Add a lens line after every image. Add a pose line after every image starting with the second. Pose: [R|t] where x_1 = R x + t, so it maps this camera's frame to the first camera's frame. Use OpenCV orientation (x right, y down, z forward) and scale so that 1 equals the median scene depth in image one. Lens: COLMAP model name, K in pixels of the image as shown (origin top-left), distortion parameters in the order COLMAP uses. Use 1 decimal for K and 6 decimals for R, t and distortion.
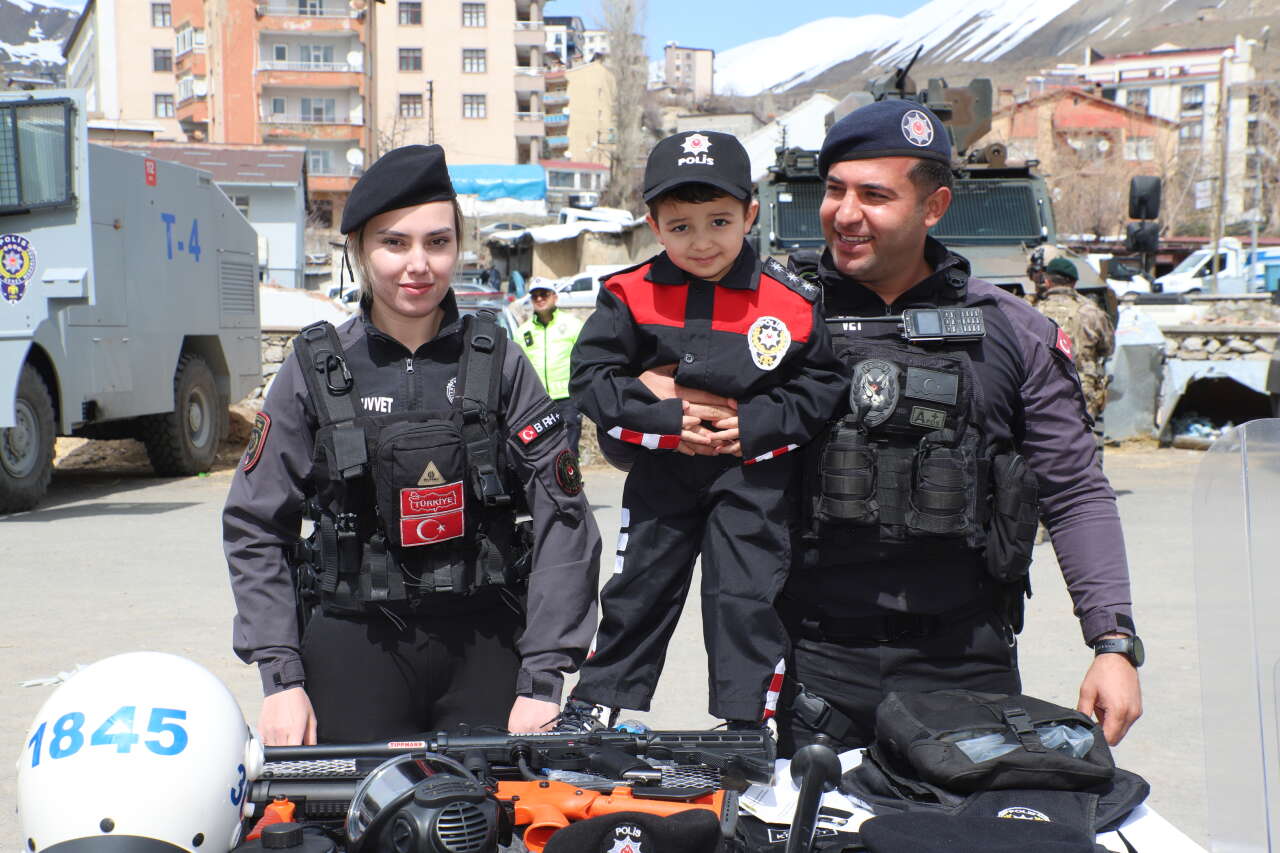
lens RADIAL K [[1815.6, 0, 640.0], [0, 1815.6, 426.5], [0, 0, 1]] dist [0.211094, 0.013953]
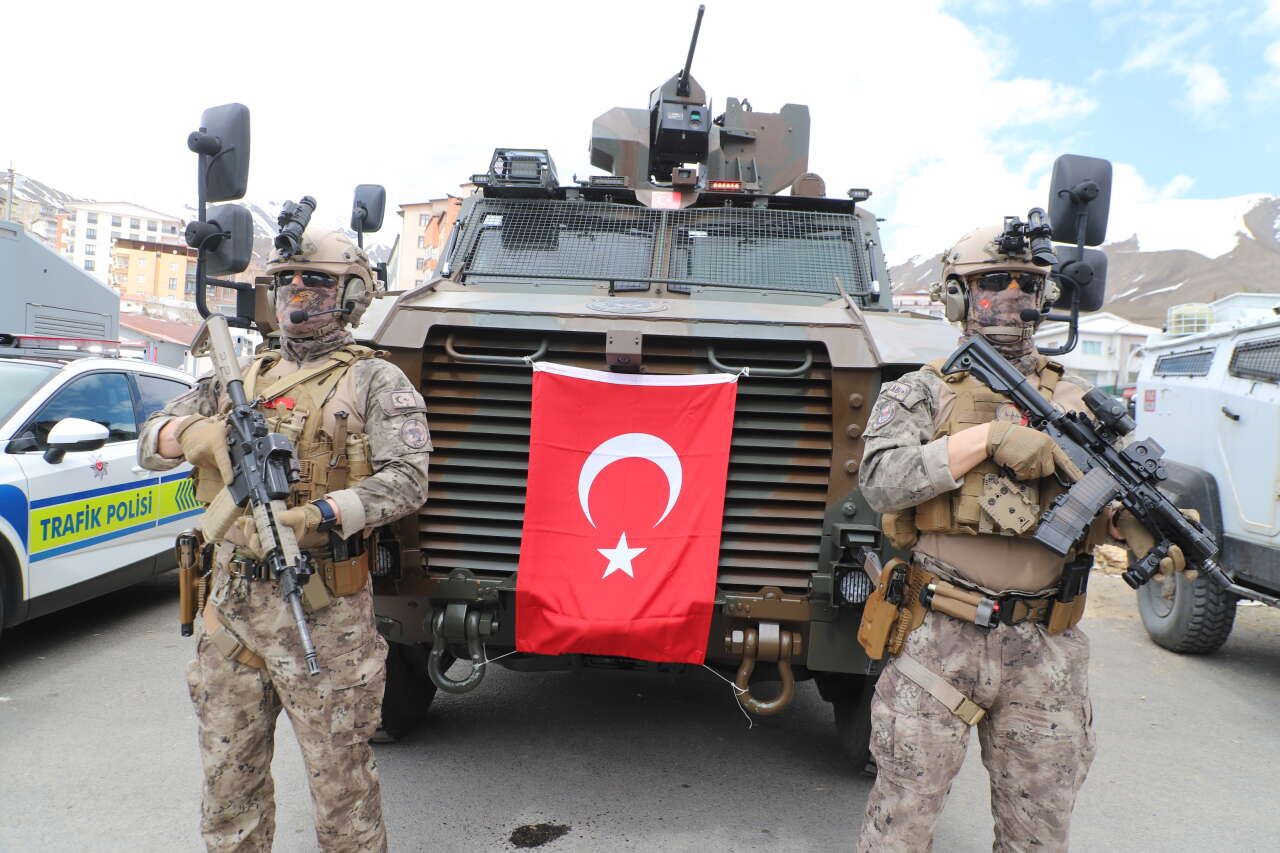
lens RADIAL K [[865.5, 0, 640.0], [0, 865.5, 426.5], [0, 0, 1]] dist [-0.059842, 0.005513]
pose [[0.997495, 0.063558, -0.031053, 0.022283], [-0.064643, 0.997284, -0.035288, -0.006362], [0.028726, 0.037207, 0.998895, 0.103664]]
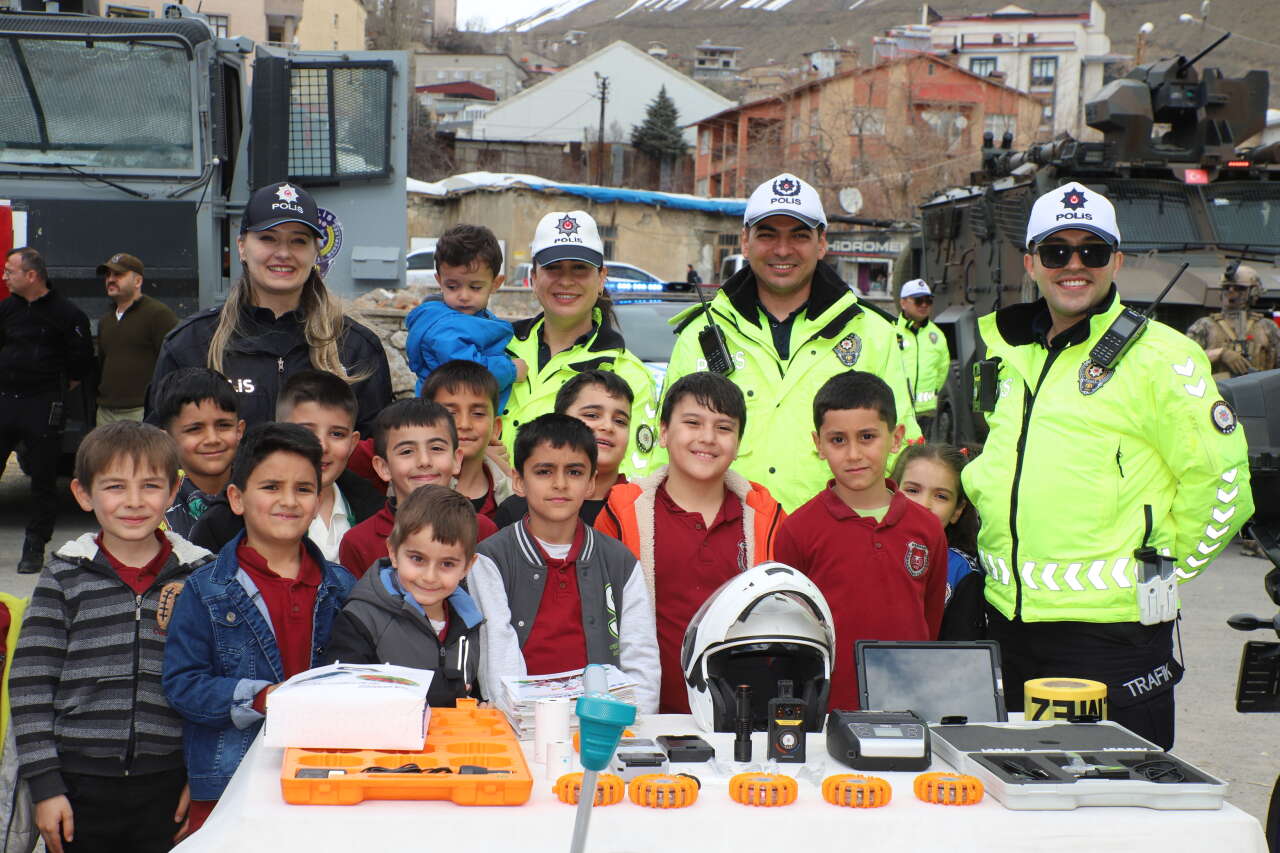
lens RADIAL K [[2212.1, 0, 640.0], [0, 2212.1, 426.5], [0, 0, 1]] dist [0.320826, 0.043180]
pose [[0.990152, 0.030370, 0.136664, -0.042956], [-0.029762, 0.999536, -0.006489, 0.000807], [-0.136798, 0.002358, 0.990596, -0.013382]]
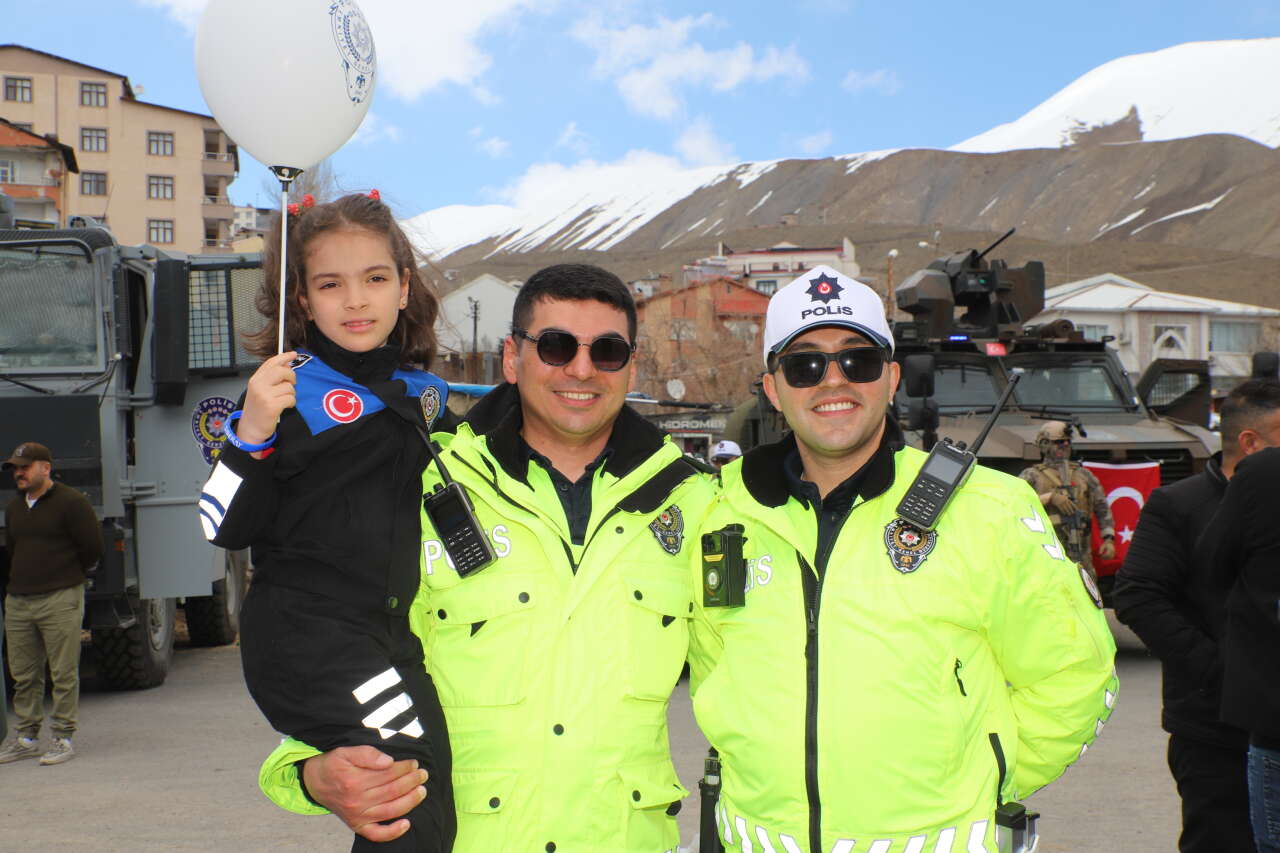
lens RADIAL K [[1726.1, 0, 640.0], [0, 1726.1, 426.5], [0, 0, 1]] dist [0.192047, 0.018731]
pose [[0.977871, 0.006055, 0.209120, -0.041014], [0.013171, 0.995816, -0.090424, -0.000262], [-0.208793, 0.091178, 0.973700, 0.008574]]
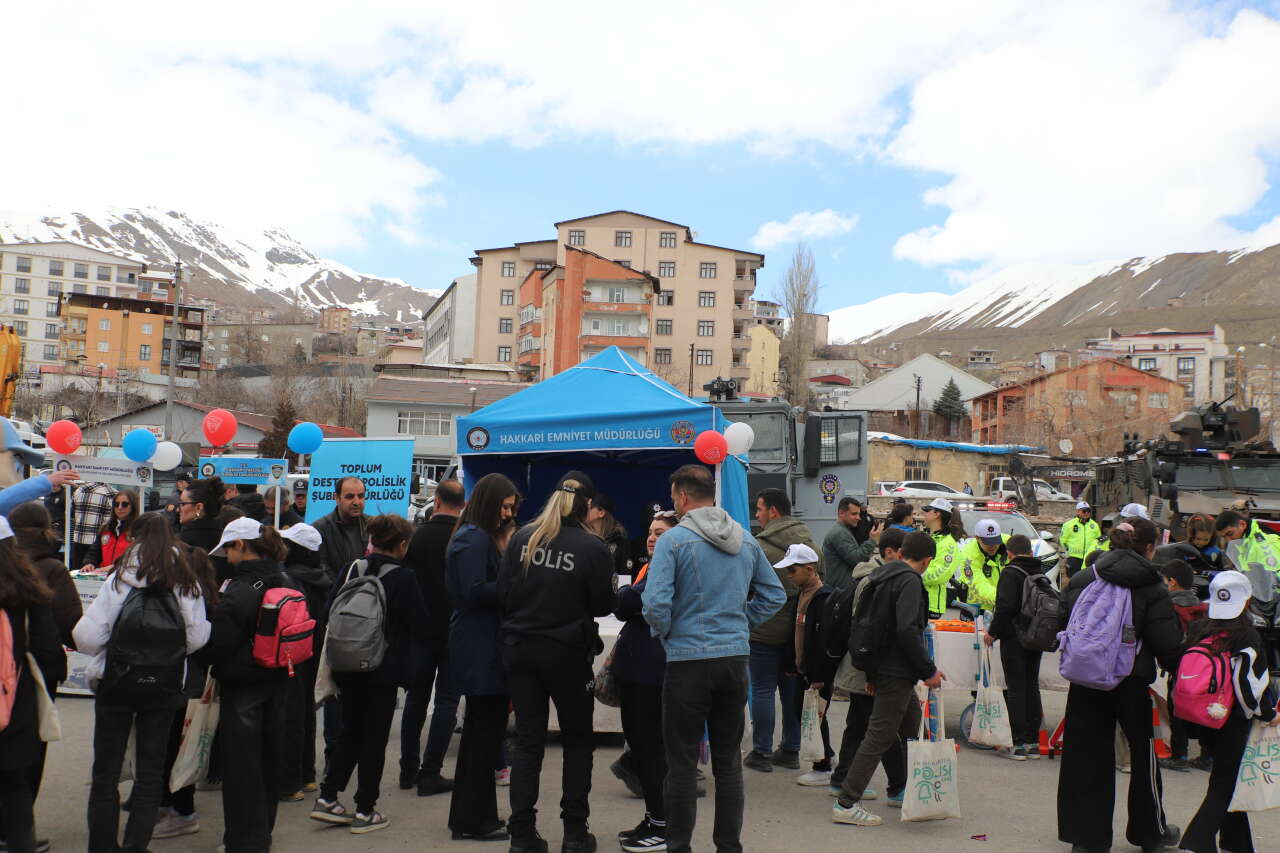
lens RADIAL K [[1299.7, 0, 640.0], [0, 1299.7, 426.5], [0, 0, 1]] dist [0.047541, 0.111398]
pose [[0.995465, 0.032172, -0.089518, -0.056155], [-0.042008, 0.993015, -0.110253, 0.003015], [0.085346, 0.113513, 0.989864, -0.076883]]
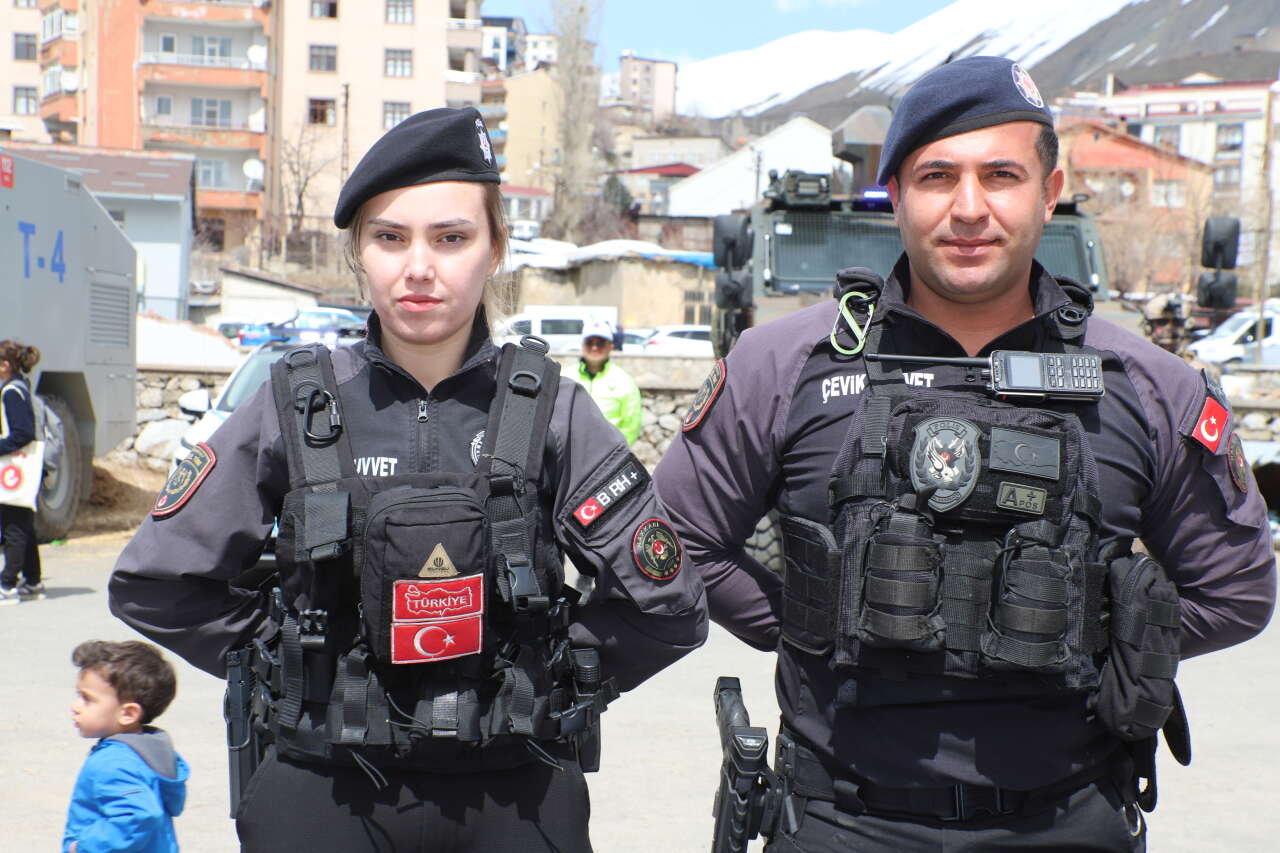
lens RADIAL K [[2121.8, 0, 640.0], [0, 2121.8, 426.5], [0, 0, 1]] dist [0.292039, 0.025838]
pose [[0.999086, 0.031829, 0.028515, -0.001552], [-0.030856, 0.998947, -0.033948, -0.000119], [-0.029565, 0.033037, 0.999017, 0.005618]]
